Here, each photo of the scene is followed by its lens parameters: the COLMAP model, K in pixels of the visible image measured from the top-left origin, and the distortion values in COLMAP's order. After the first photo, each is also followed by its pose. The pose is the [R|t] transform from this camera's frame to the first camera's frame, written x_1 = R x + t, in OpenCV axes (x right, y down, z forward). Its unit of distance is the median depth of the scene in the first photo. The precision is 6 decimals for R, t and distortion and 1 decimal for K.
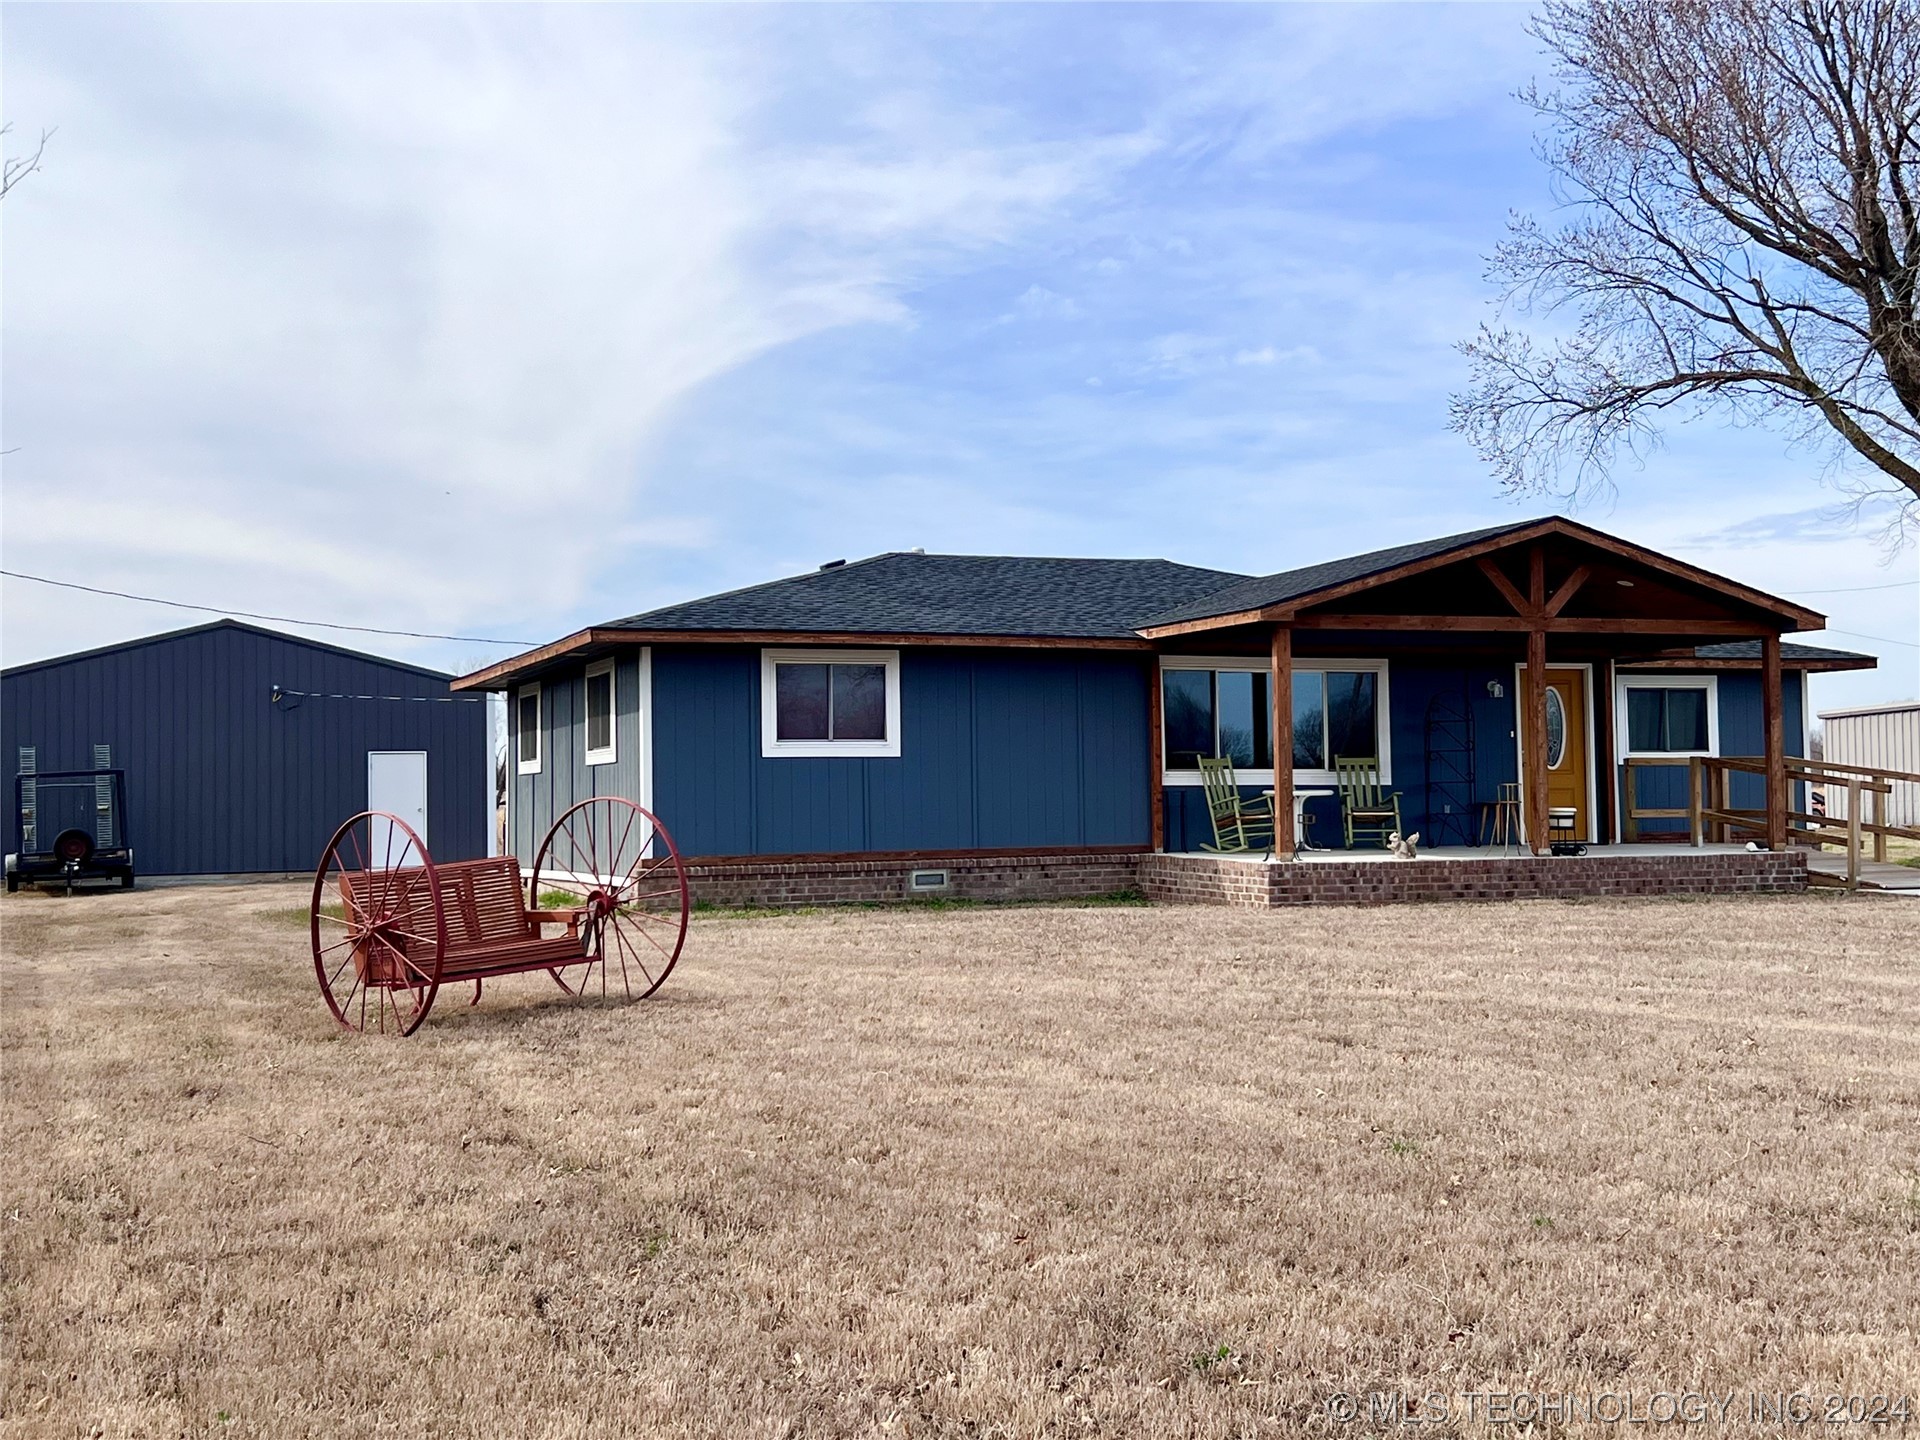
lens RADIAL K [[2393.4, 0, 960.0], [0, 2393.4, 720.0], [0, 0, 1]] dist [0.146222, -0.062388]
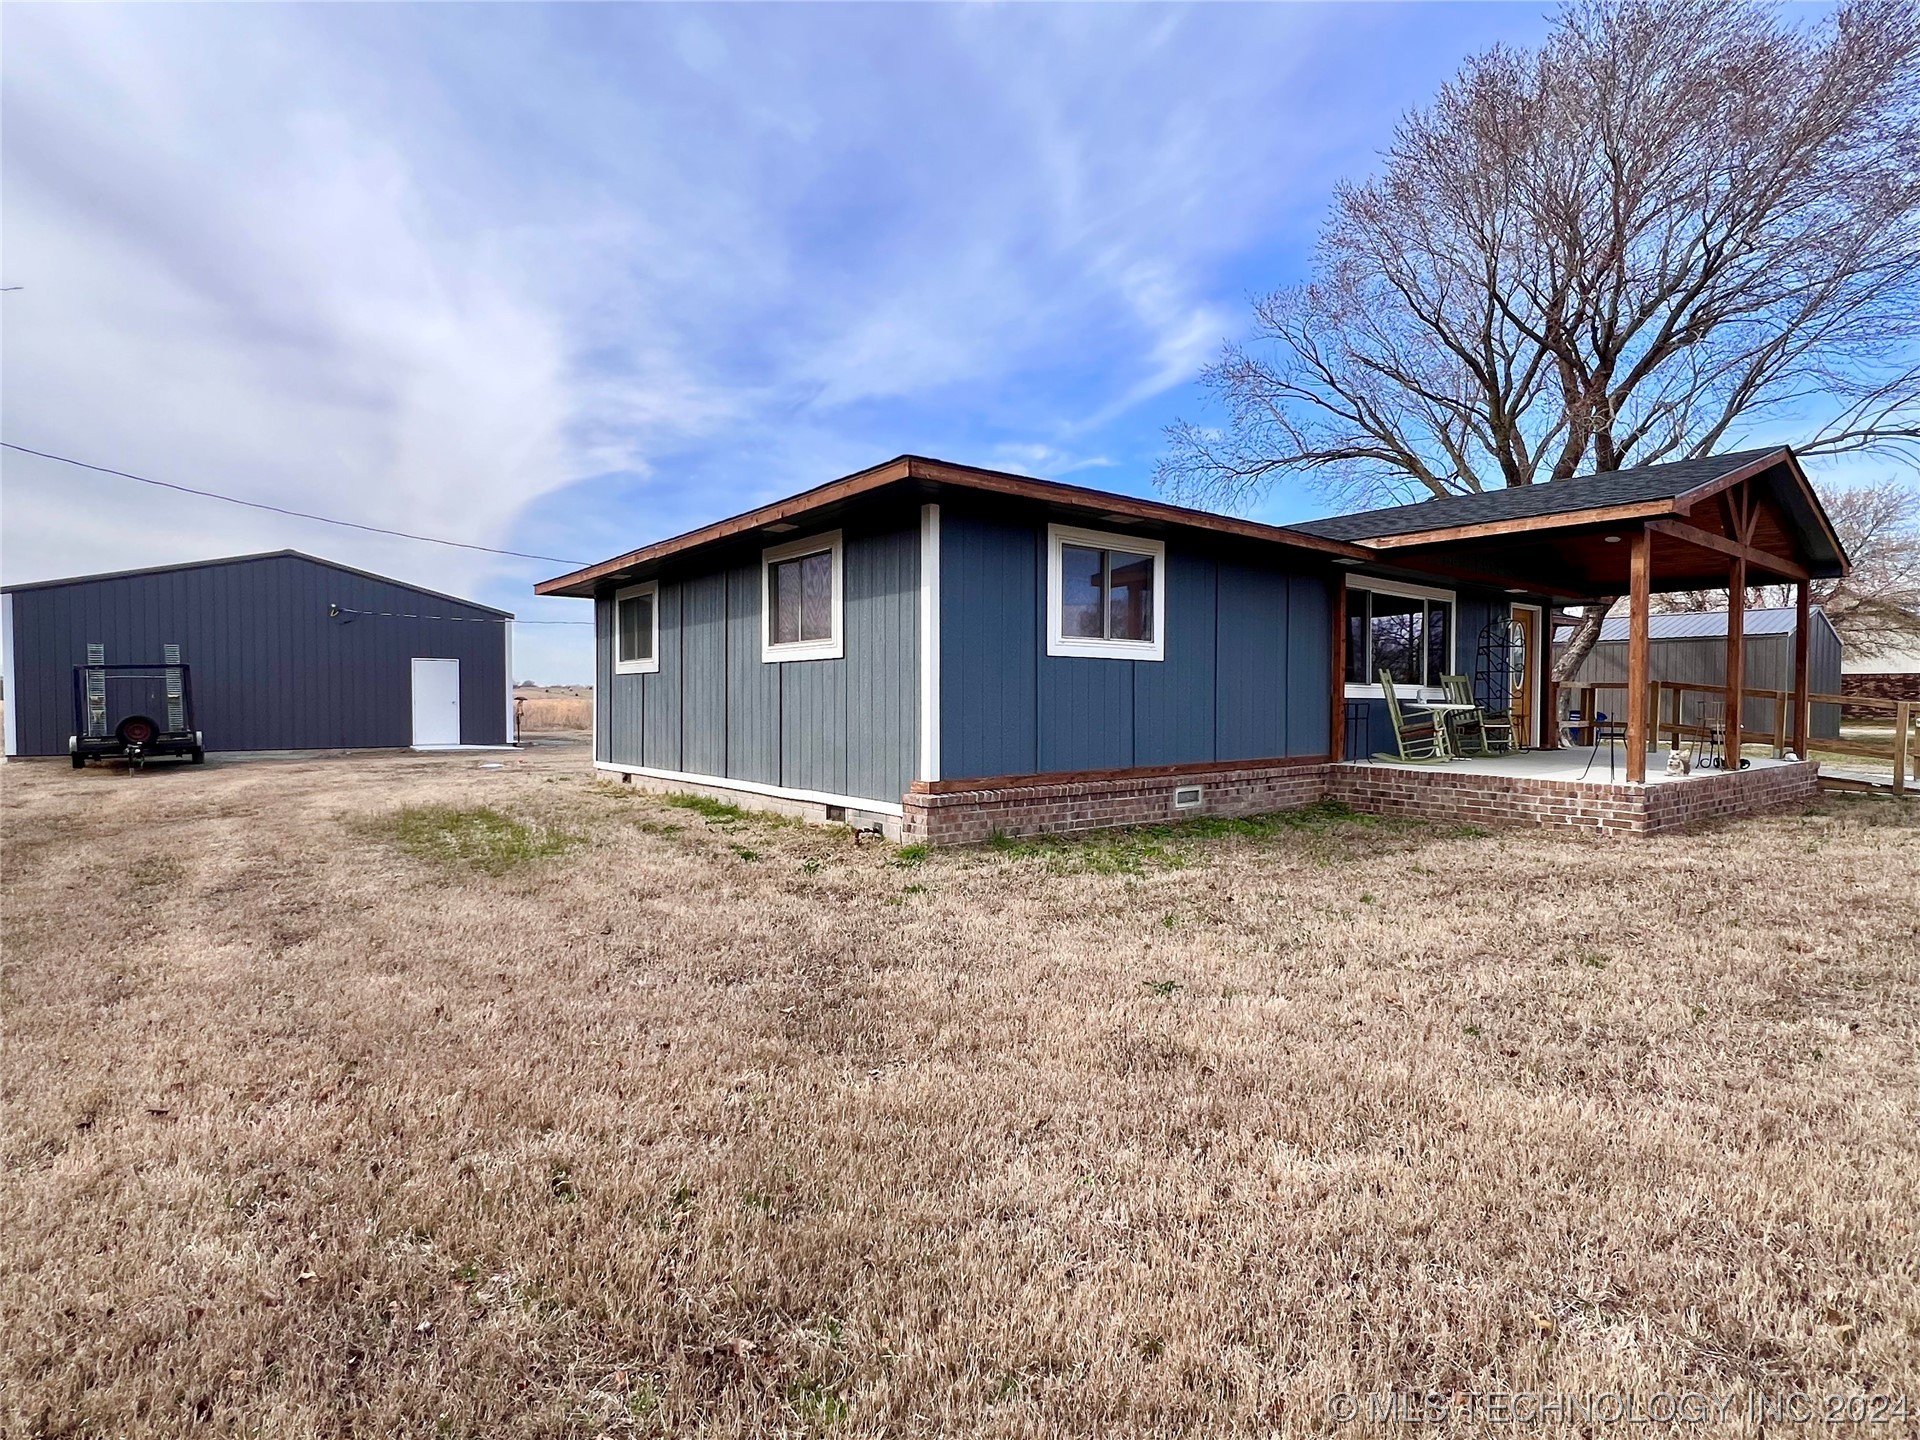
lens RADIAL K [[966.4, 0, 960.1], [0, 966.4, 729.9], [0, 0, 1]] dist [0.000522, 0.000648]
pose [[0.949750, 0.007005, 0.312931, -0.207557], [-0.027121, 0.997831, 0.059978, 0.021154], [-0.311832, -0.065451, 0.947880, 0.668049]]
